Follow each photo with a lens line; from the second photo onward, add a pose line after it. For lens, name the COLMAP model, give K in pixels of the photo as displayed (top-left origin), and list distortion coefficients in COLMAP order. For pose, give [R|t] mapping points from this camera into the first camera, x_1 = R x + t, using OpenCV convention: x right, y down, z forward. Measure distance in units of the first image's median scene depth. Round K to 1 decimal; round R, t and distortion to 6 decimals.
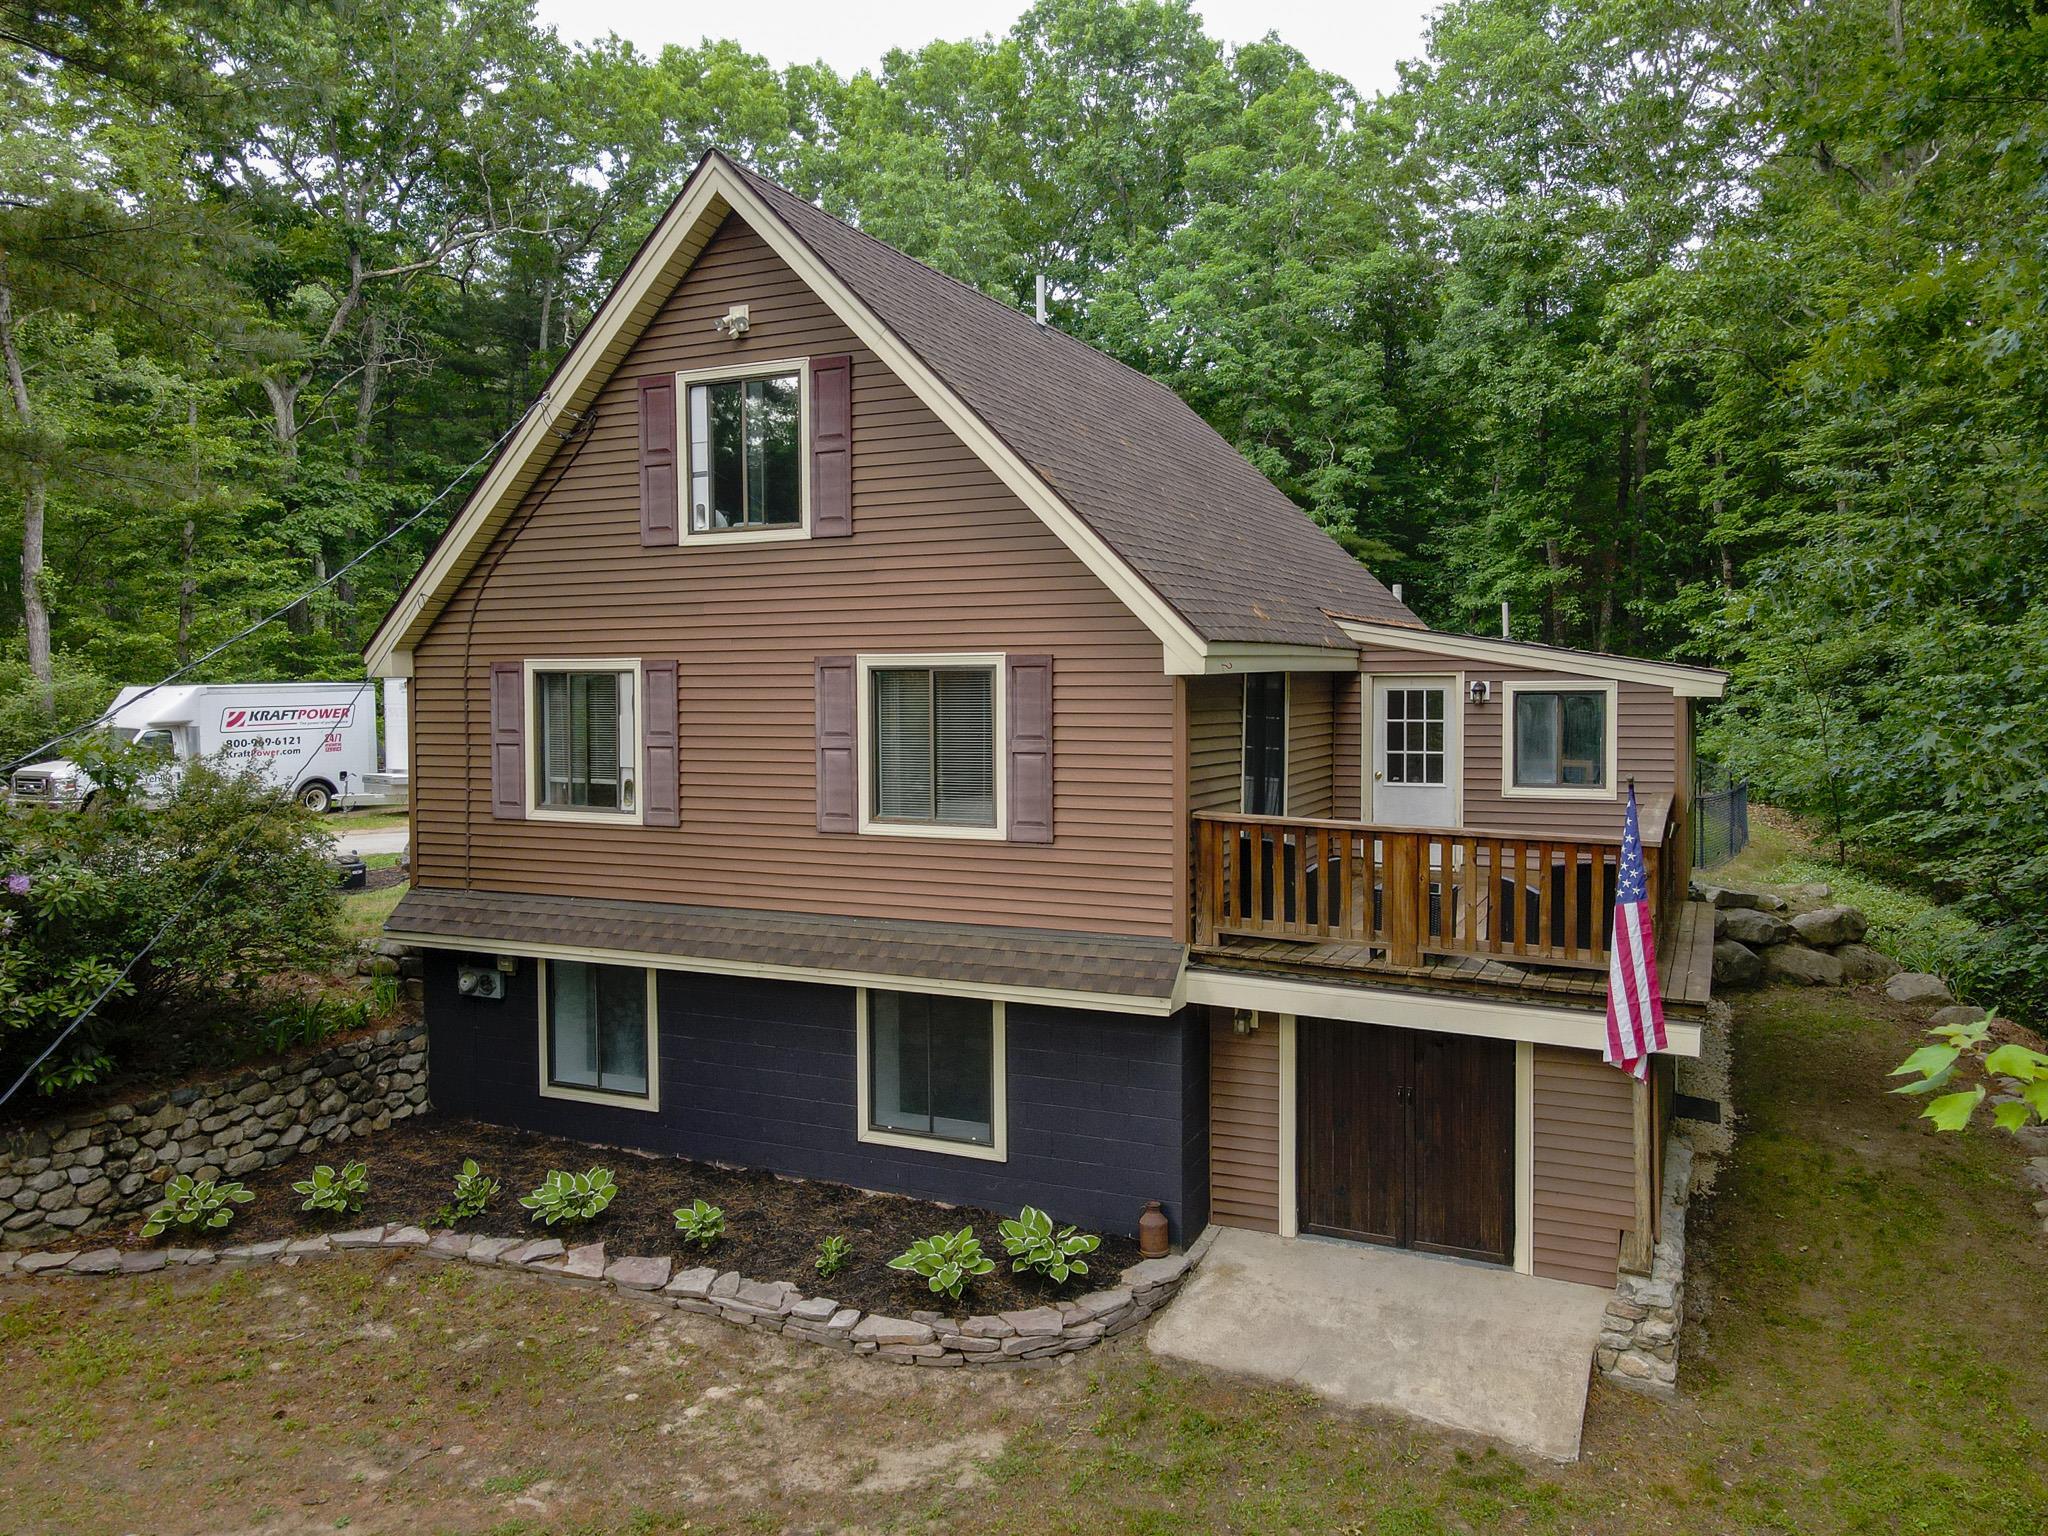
lens RADIAL K [[1564.6, 0, 933.0], [0, 1564.6, 770.9], [0, 0, 1]] dist [0.011282, 0.009118]
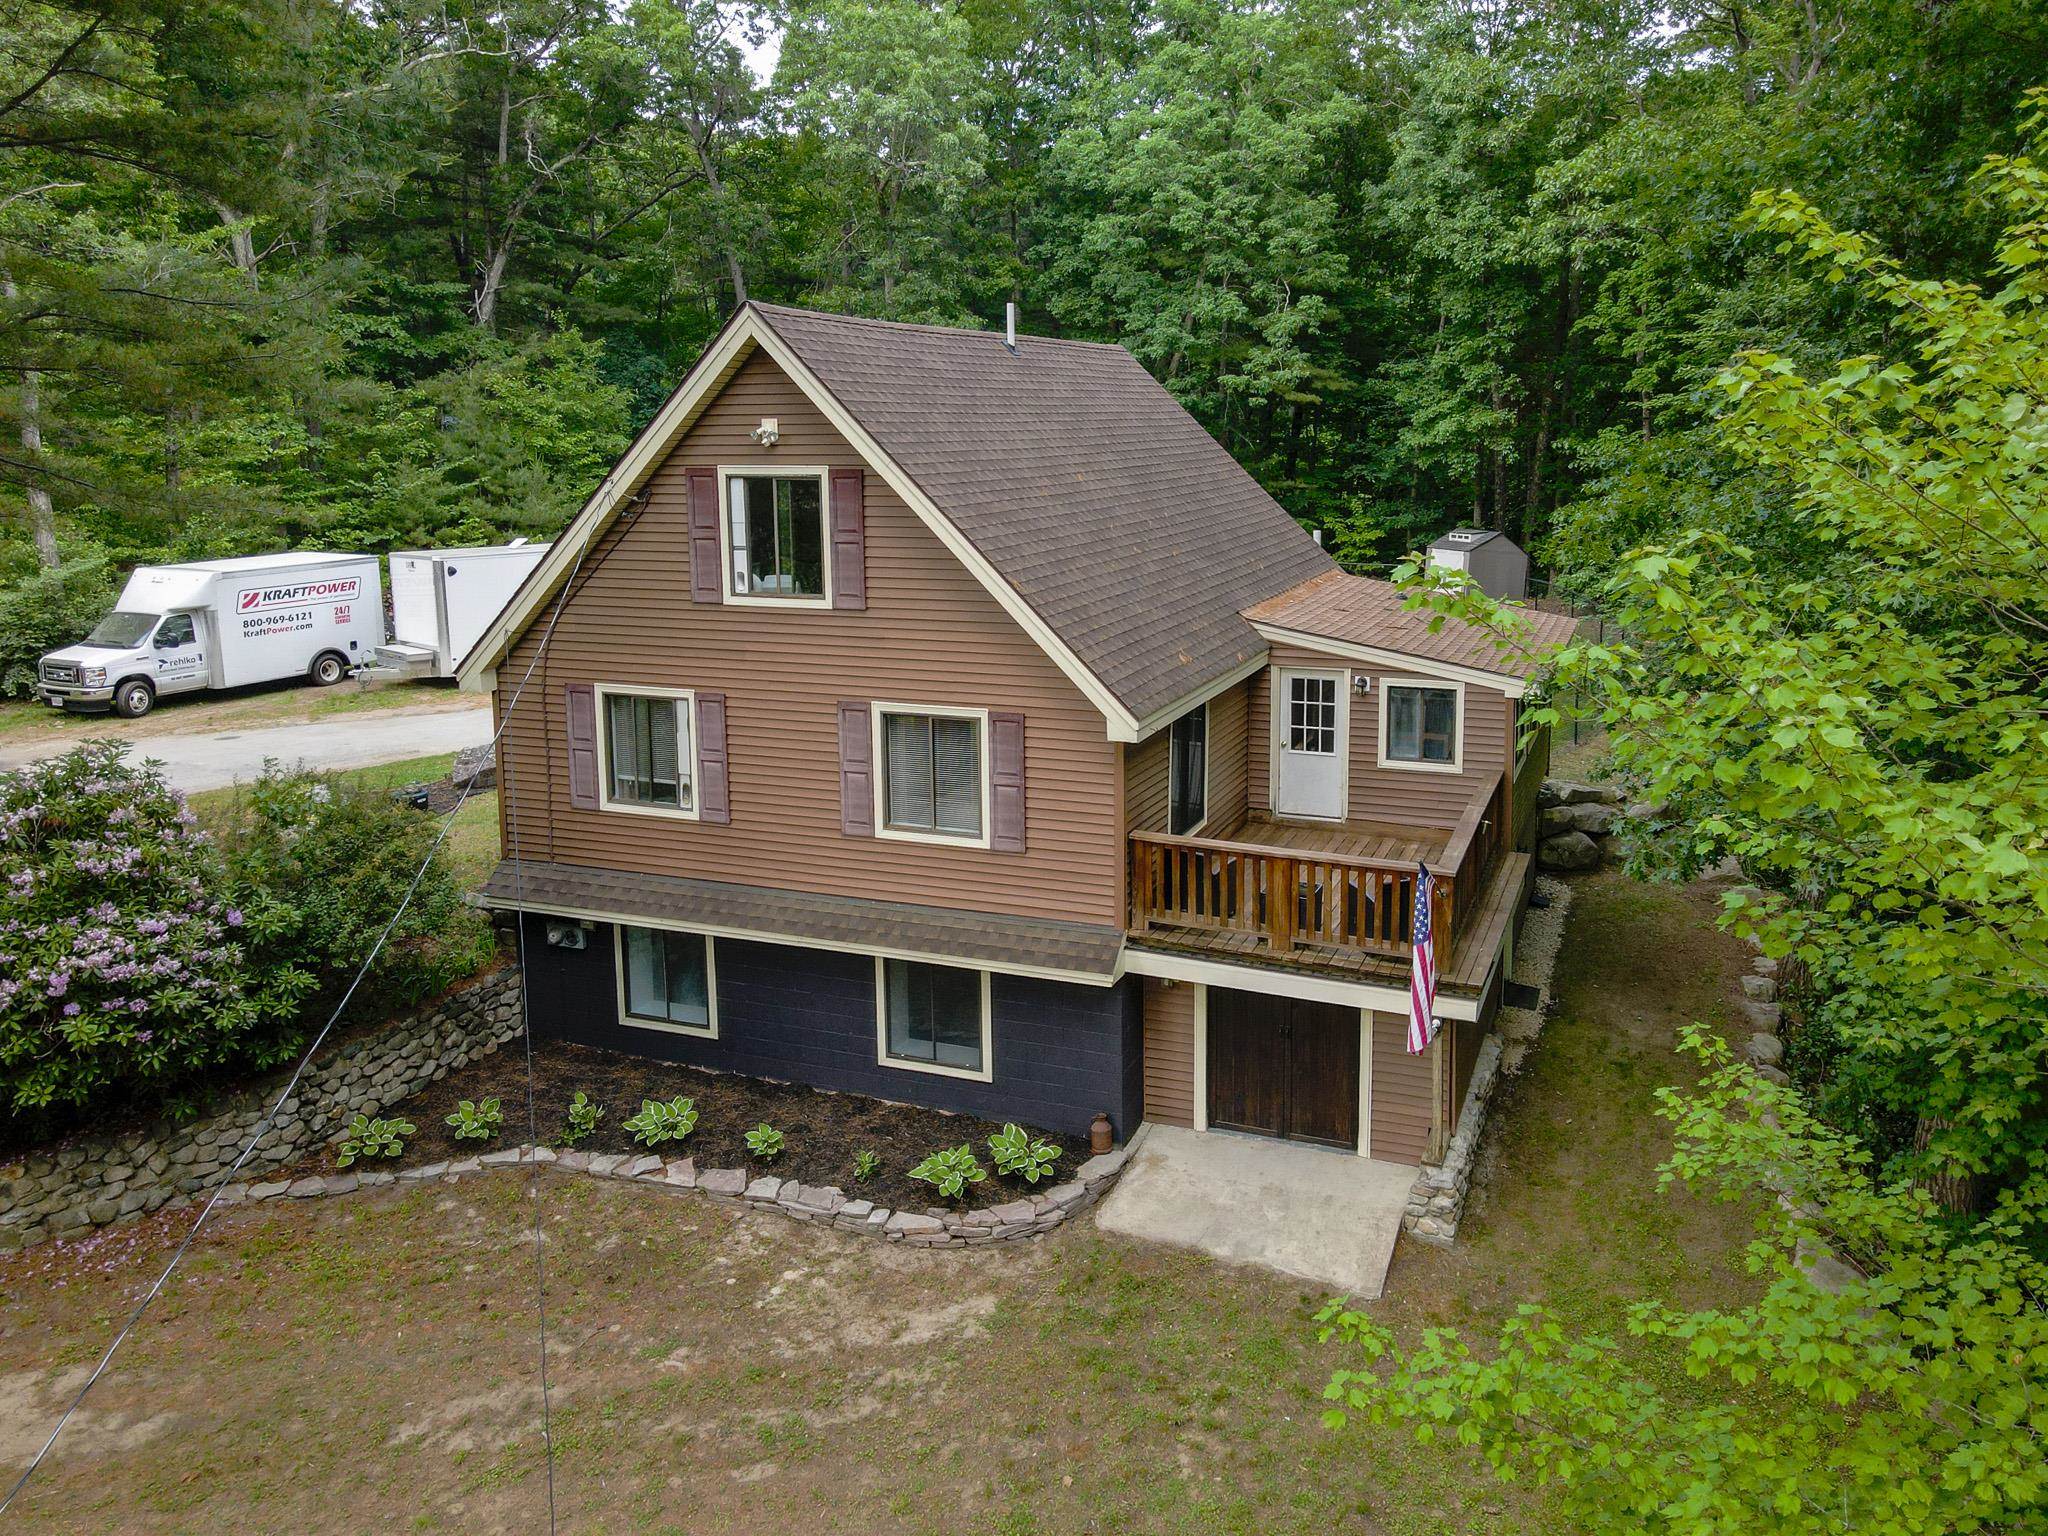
lens RADIAL K [[1506.0, 0, 1024.0], [0, 1506.0, 768.0], [0, 0, 1]] dist [0.007328, 0.003907]
pose [[0.997051, -0.017648, 0.074690, -0.016977], [0.008378, 0.992414, 0.122658, -0.169368], [-0.076288, -0.121670, 0.989634, -0.232547]]
